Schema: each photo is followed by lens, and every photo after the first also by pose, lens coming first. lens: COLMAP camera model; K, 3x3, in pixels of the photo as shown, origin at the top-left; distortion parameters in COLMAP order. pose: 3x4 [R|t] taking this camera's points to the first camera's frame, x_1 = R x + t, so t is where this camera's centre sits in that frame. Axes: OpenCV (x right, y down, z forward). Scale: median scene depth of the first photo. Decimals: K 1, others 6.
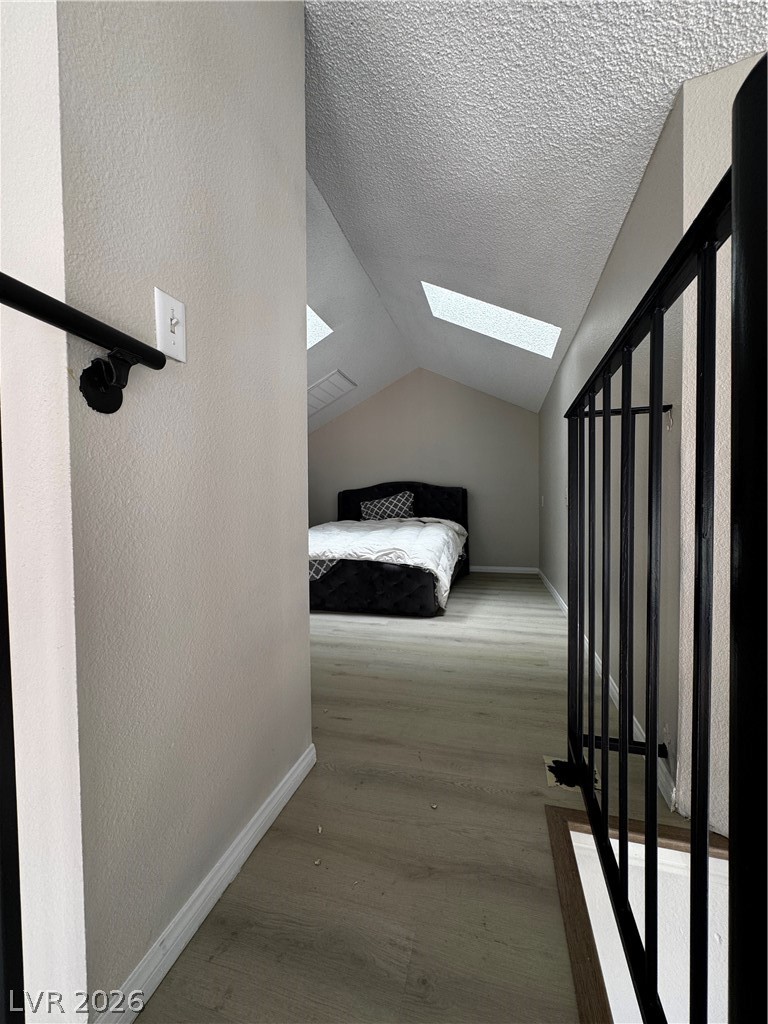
lens RADIAL K [[407.6, 0, 385.1], [0, 407.6, 512.7], [0, 0, 1]] dist [-0.003997, 0.001236]
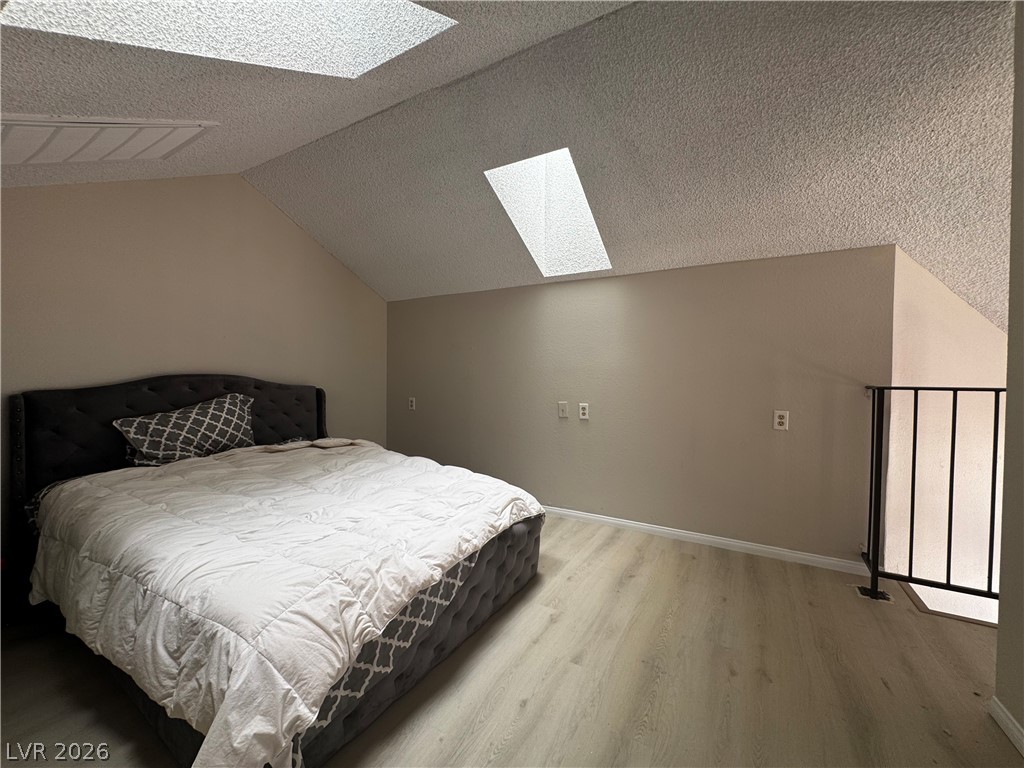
lens RADIAL K [[407.6, 0, 513.4], [0, 407.6, 385.1], [0, 0, 1]] dist [-0.003997, 0.001236]
pose [[0.242143, -0.009433, 0.970195, -0.724298], [0.005825, 0.999949, 0.008269, -0.124332], [-0.970223, 0.003649, 0.242186, 0.944813]]
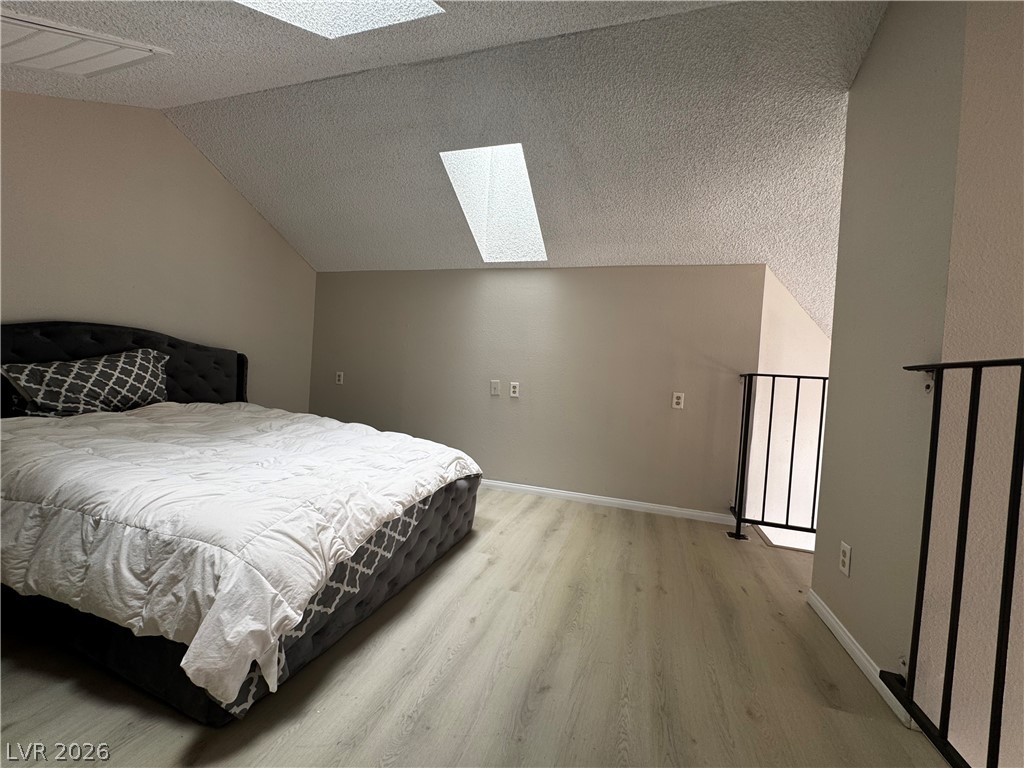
lens RADIAL K [[407.6, 0, 512.6], [0, 407.6, 385.2], [0, 0, 1]] dist [-0.003997, 0.001236]
pose [[0.031091, -0.009078, 0.999475, -0.811428], [-0.047130, 0.998833, 0.010538, -0.064698], [-0.998405, -0.047432, 0.030626, 0.999940]]
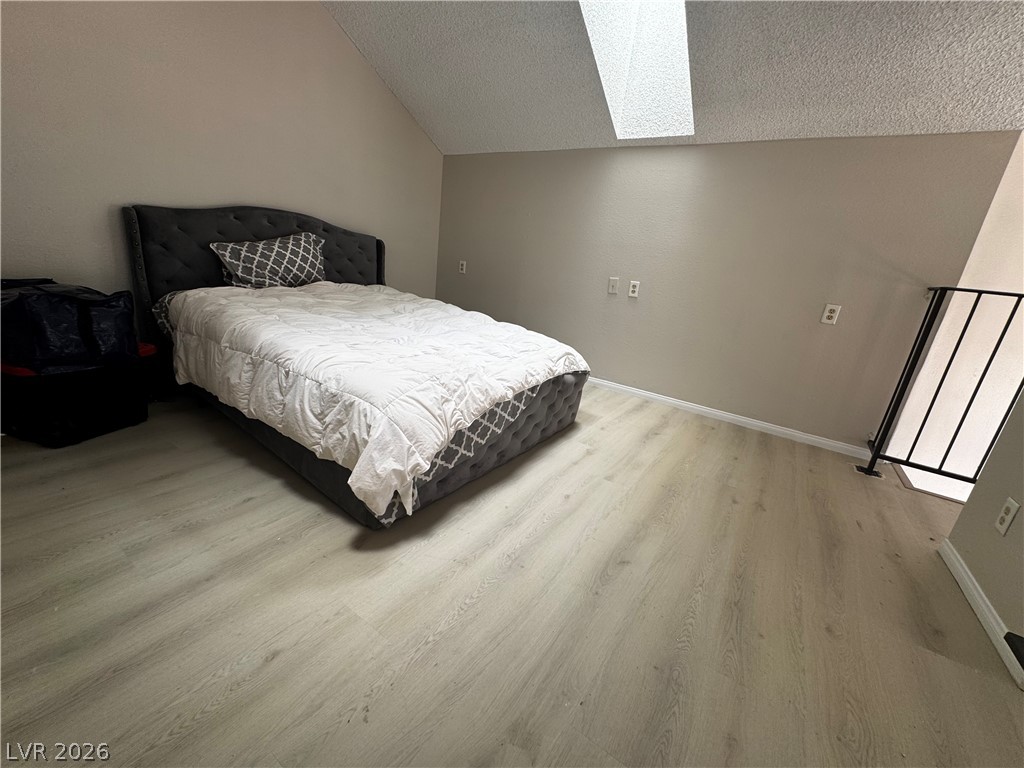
lens RADIAL K [[407.6, 0, 513.5], [0, 407.6, 384.6], [0, 0, 1]] dist [-0.003997, 0.001236]
pose [[0.307057, -0.234818, 0.922267, -0.823023], [-0.097957, 0.956137, 0.276055, -0.064890], [-0.946636, -0.175108, 0.270586, 0.994585]]
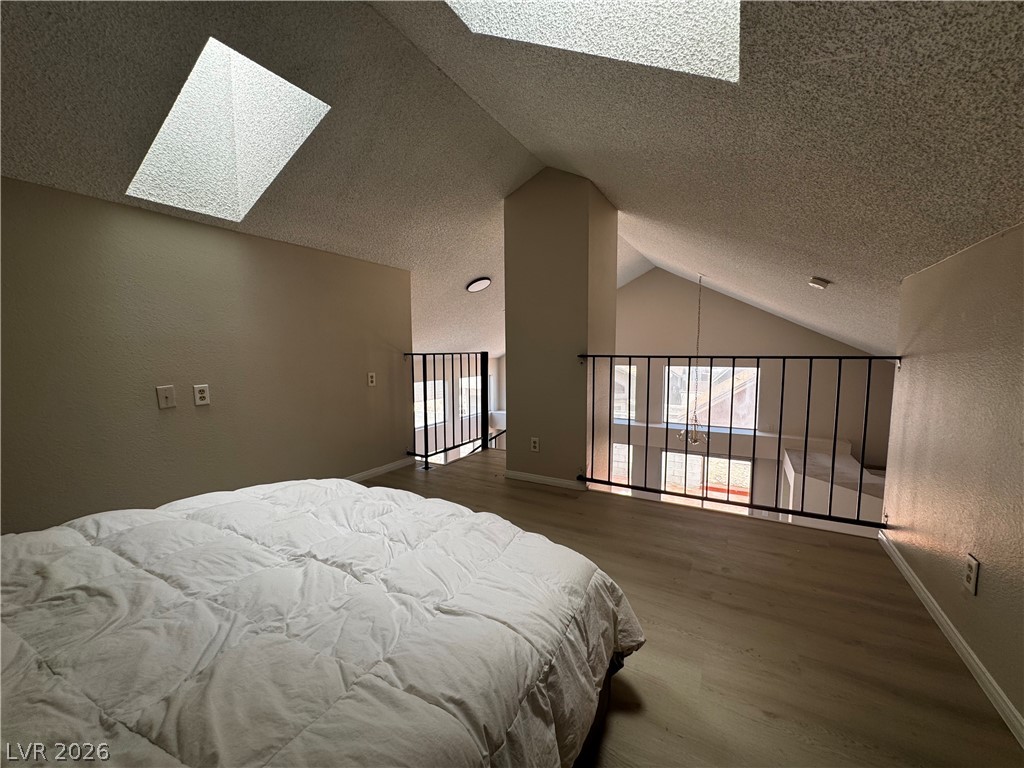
lens RADIAL K [[407.6, 0, 513.2], [0, 407.6, 384.5], [0, 0, 1]] dist [-0.003997, 0.001236]
pose [[-0.971030, -0.008484, 0.238806, -0.427729], [0.015928, 0.994849, 0.100110, -0.140310], [-0.238425, 0.101013, -0.965893, 1.746812]]
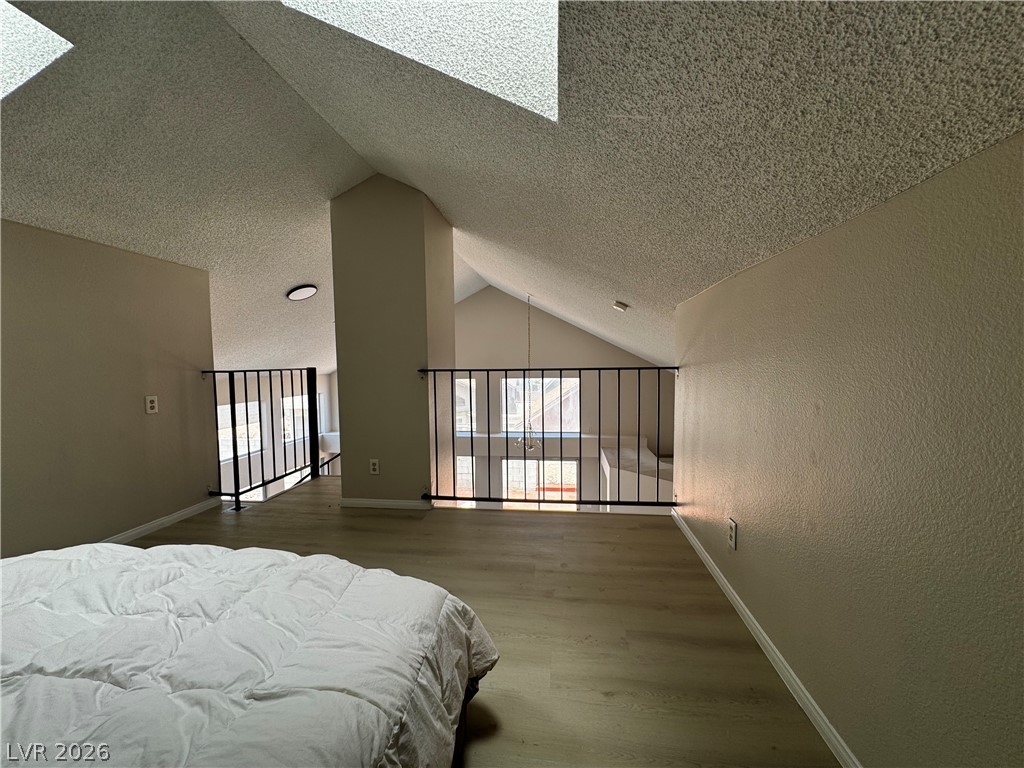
lens RADIAL K [[407.6, 0, 512.9], [0, 407.6, 384.5], [0, 0, 1]] dist [-0.003997, 0.001236]
pose [[-0.989105, 0.029669, -0.144189, -0.424535], [0.019270, 0.997147, 0.072989, -0.140736], [0.145943, 0.069416, -0.986855, 1.725394]]
